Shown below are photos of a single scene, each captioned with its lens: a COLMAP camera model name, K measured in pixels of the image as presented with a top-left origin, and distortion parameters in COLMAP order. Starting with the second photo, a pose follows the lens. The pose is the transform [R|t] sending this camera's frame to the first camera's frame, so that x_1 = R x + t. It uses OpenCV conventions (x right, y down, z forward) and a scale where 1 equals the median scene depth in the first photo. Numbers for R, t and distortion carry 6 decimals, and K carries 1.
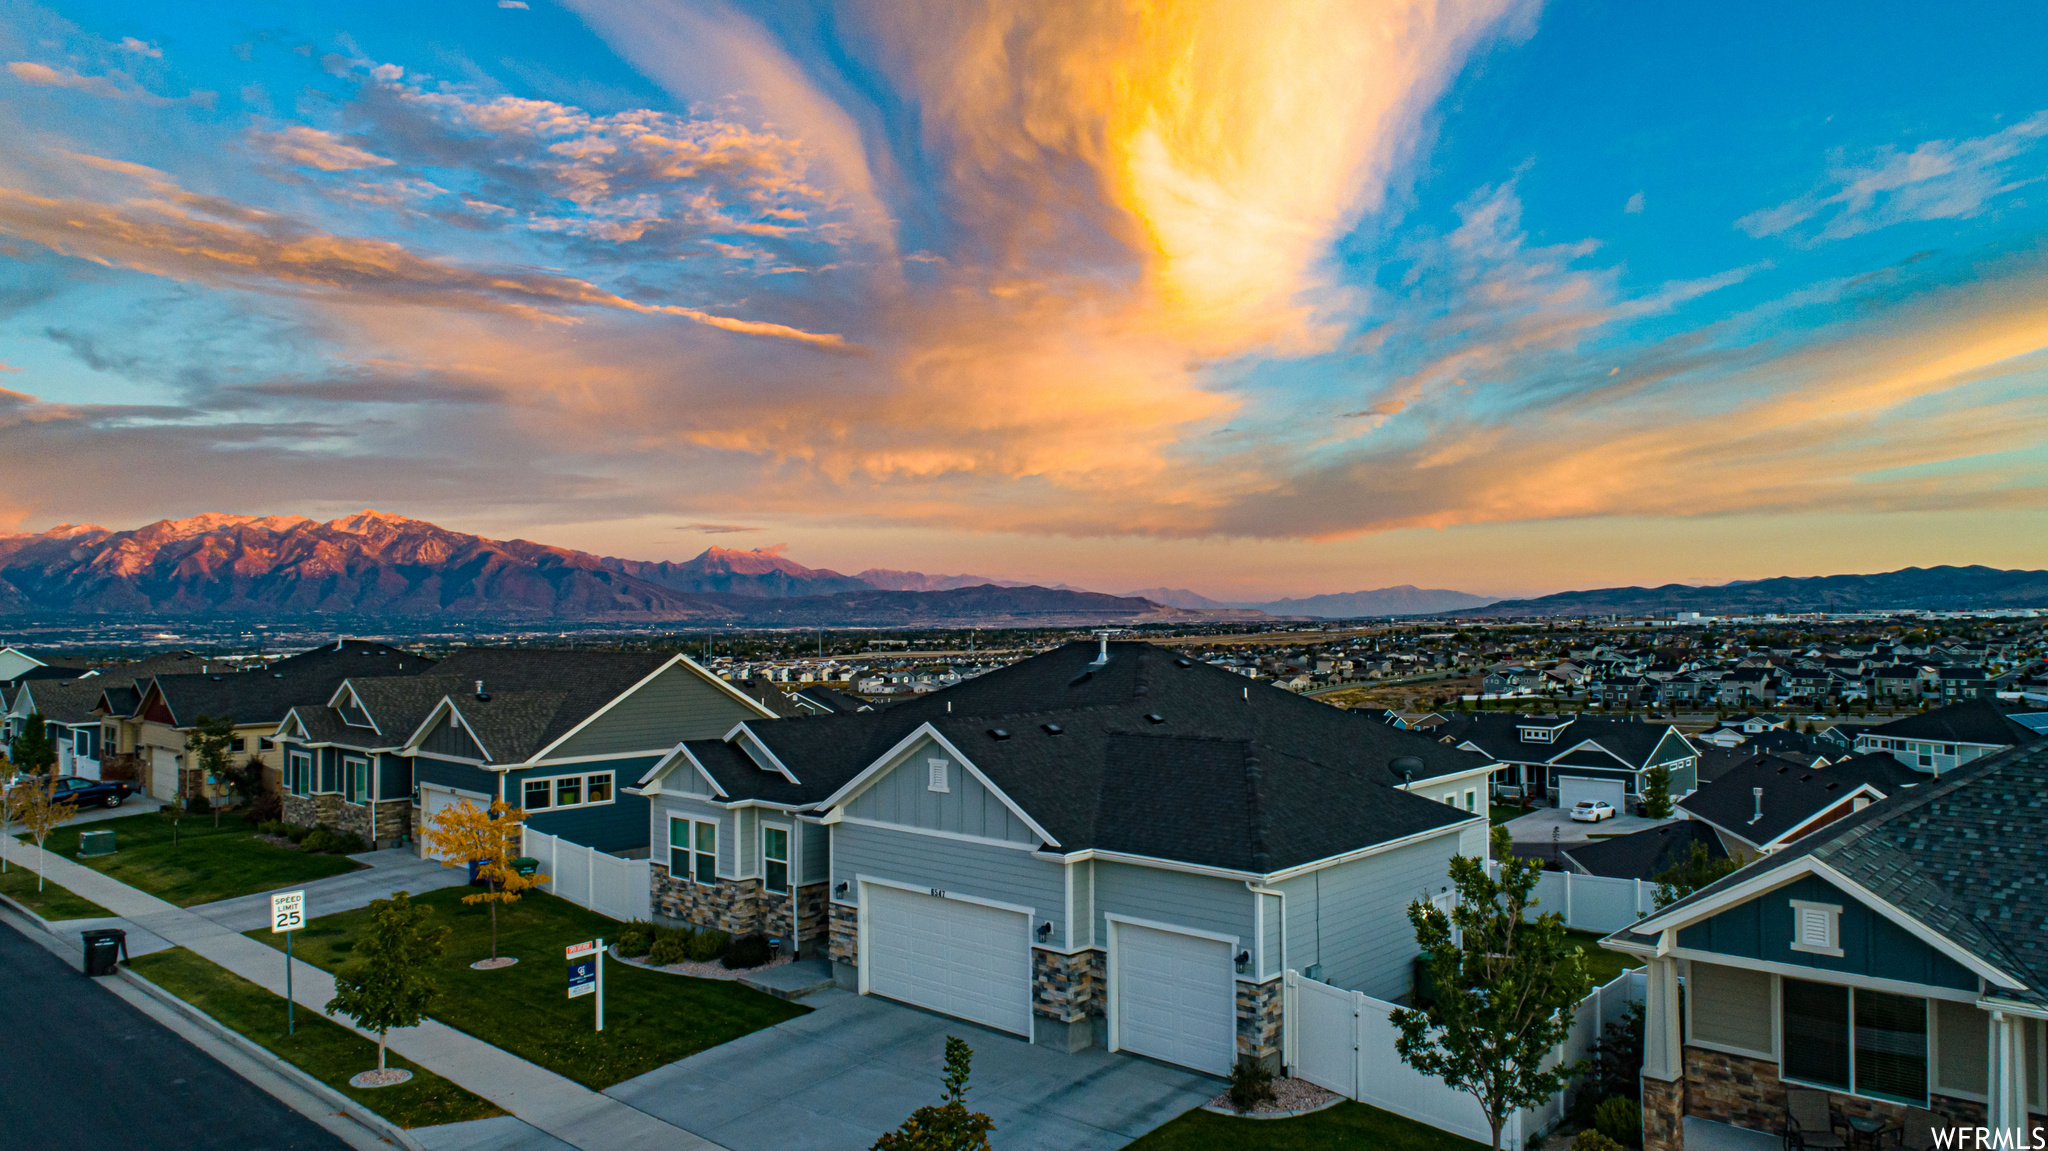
lens RADIAL K [[1366.7, 0, 1024.0], [0, 1366.7, 575.5], [0, 0, 1]] dist [-0.022879, 0.011659]
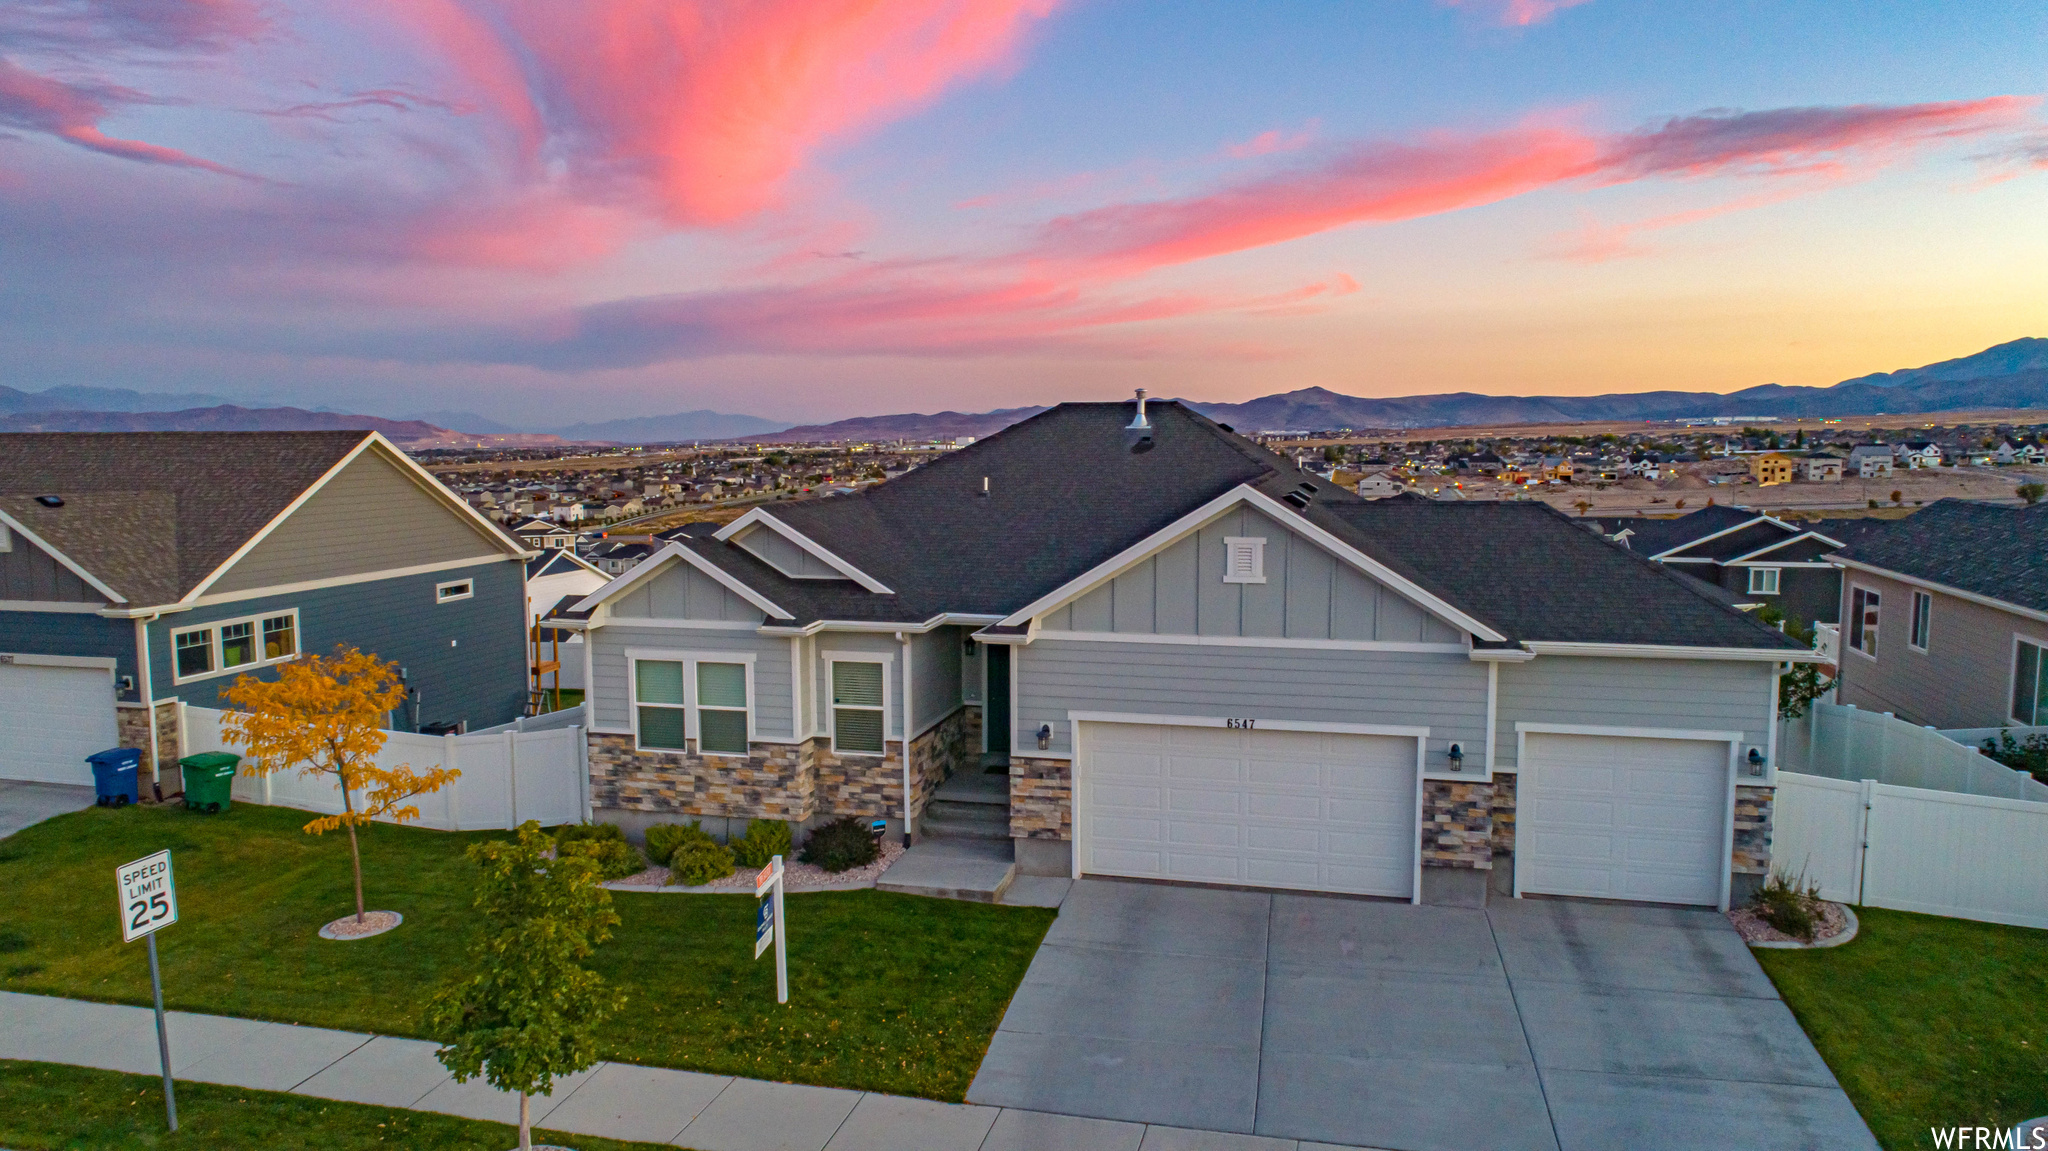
lens RADIAL K [[1366.7, 0, 1024.0], [0, 1366.7, 575.5], [0, 0, 1]] dist [-0.022879, 0.011659]
pose [[0.876941, -0.047527, 0.478243, -0.470789], [-0.013847, 0.992187, 0.123992, 0.064303], [-0.480399, -0.115356, 0.869431, 0.414599]]
